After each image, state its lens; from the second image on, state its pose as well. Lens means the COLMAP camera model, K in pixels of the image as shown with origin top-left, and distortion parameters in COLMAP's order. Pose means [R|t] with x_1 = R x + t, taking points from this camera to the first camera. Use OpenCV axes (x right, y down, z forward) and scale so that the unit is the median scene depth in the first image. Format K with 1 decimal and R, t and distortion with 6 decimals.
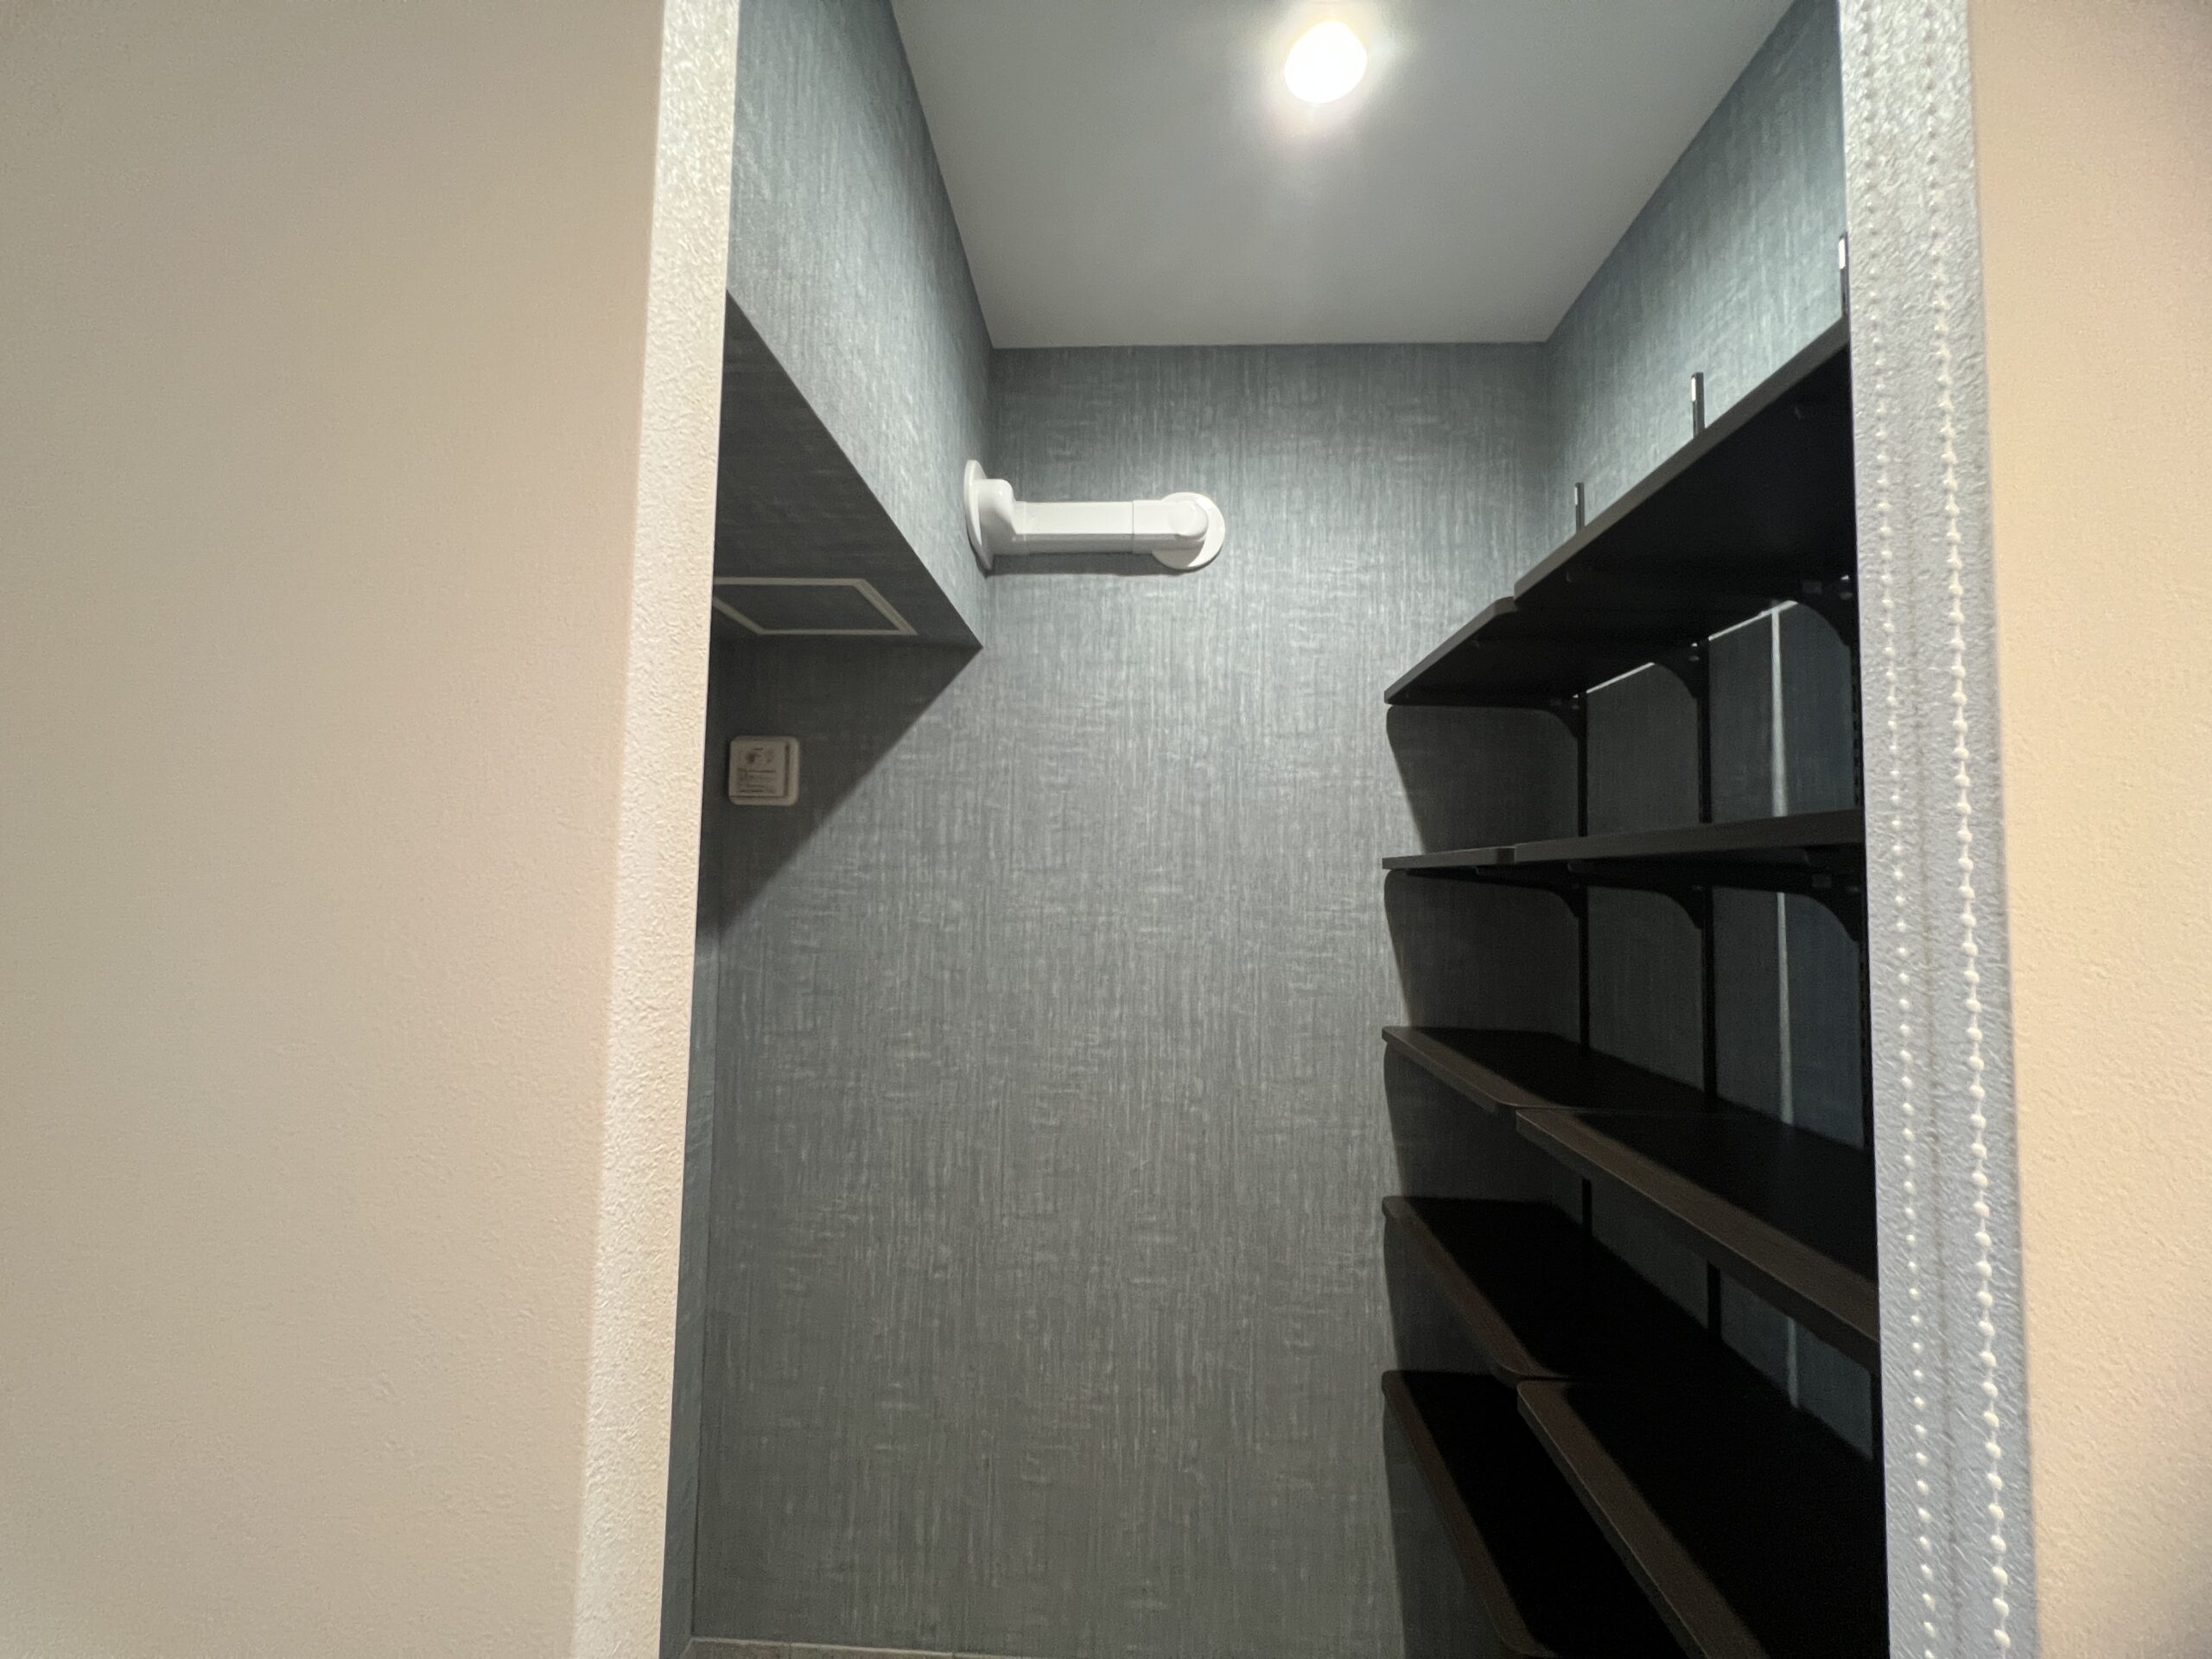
lens RADIAL K [[882.9, 0, 1097.2], [0, 882.9, 828.3], [0, 0, 1]] dist [-0.004580, 0.000613]
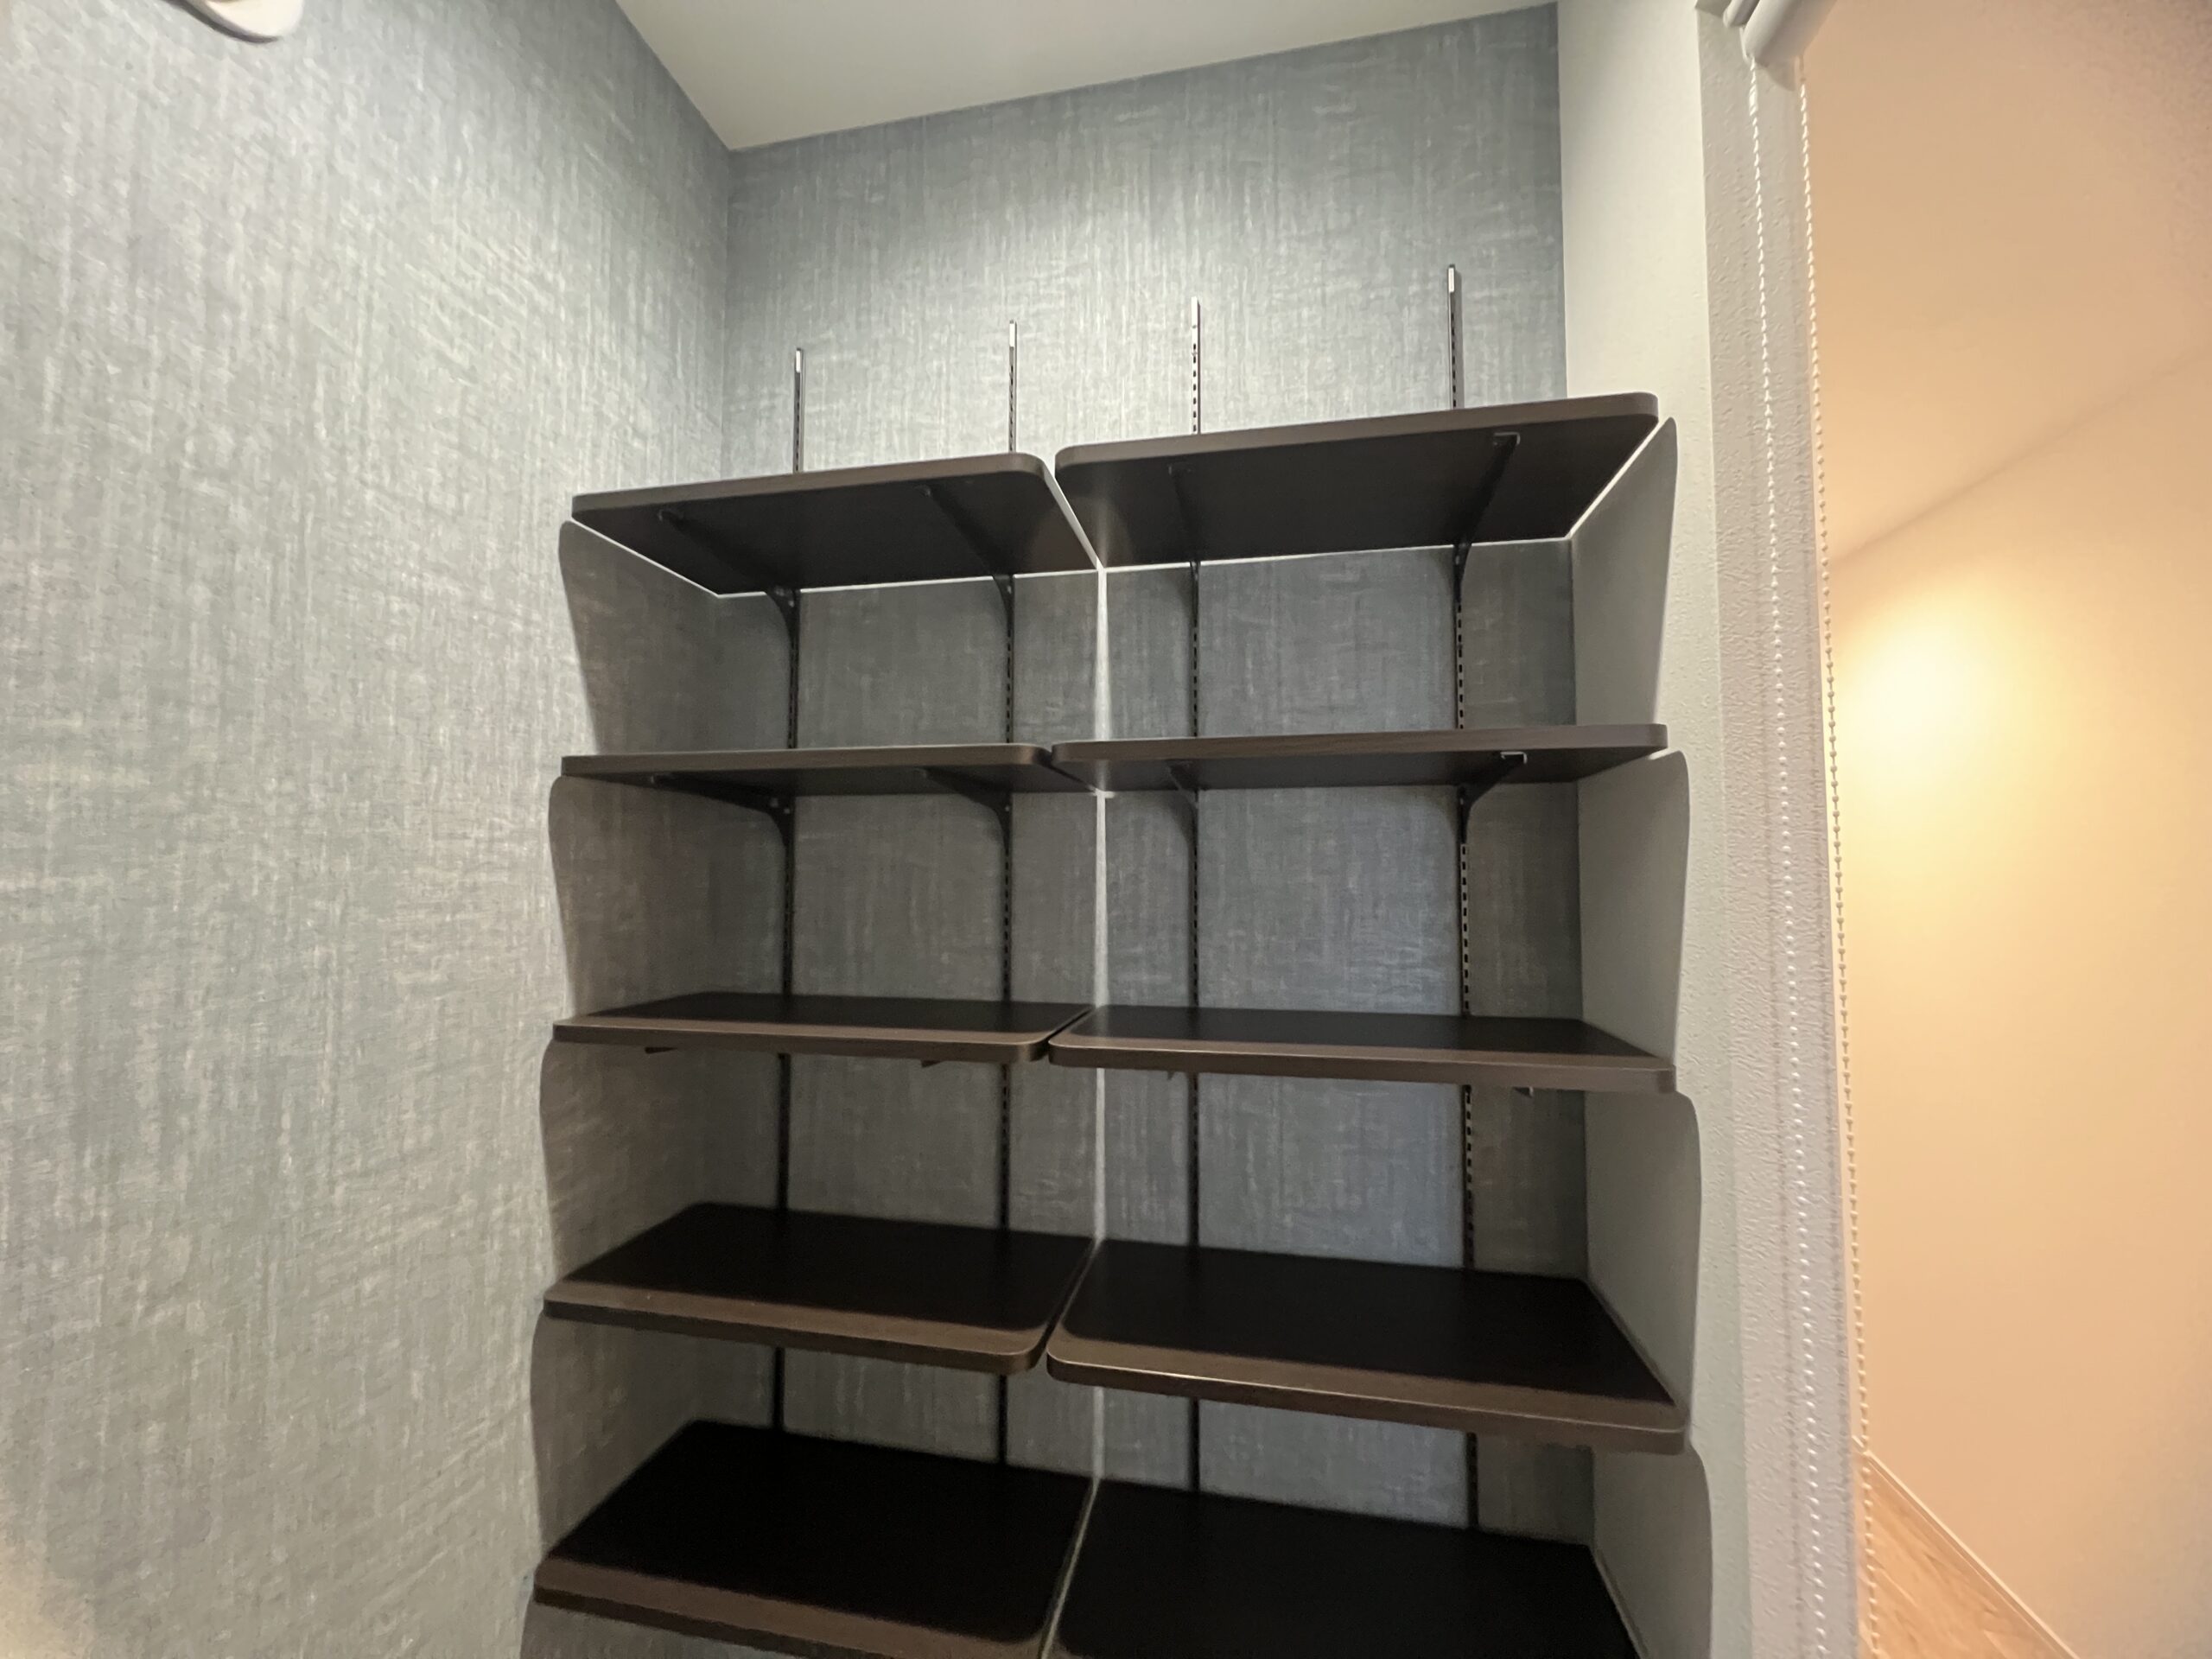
lens RADIAL K [[885.8, 0, 1099.1], [0, 885.8, 828.6], [0, 0, 1]] dist [-0.002843, -0.000518]
pose [[0.138215, 0.029233, 0.989971, -0.241714], [-0.057878, 0.998094, -0.021393, 0.075339], [-0.988710, -0.054341, 0.139644, 0.520028]]
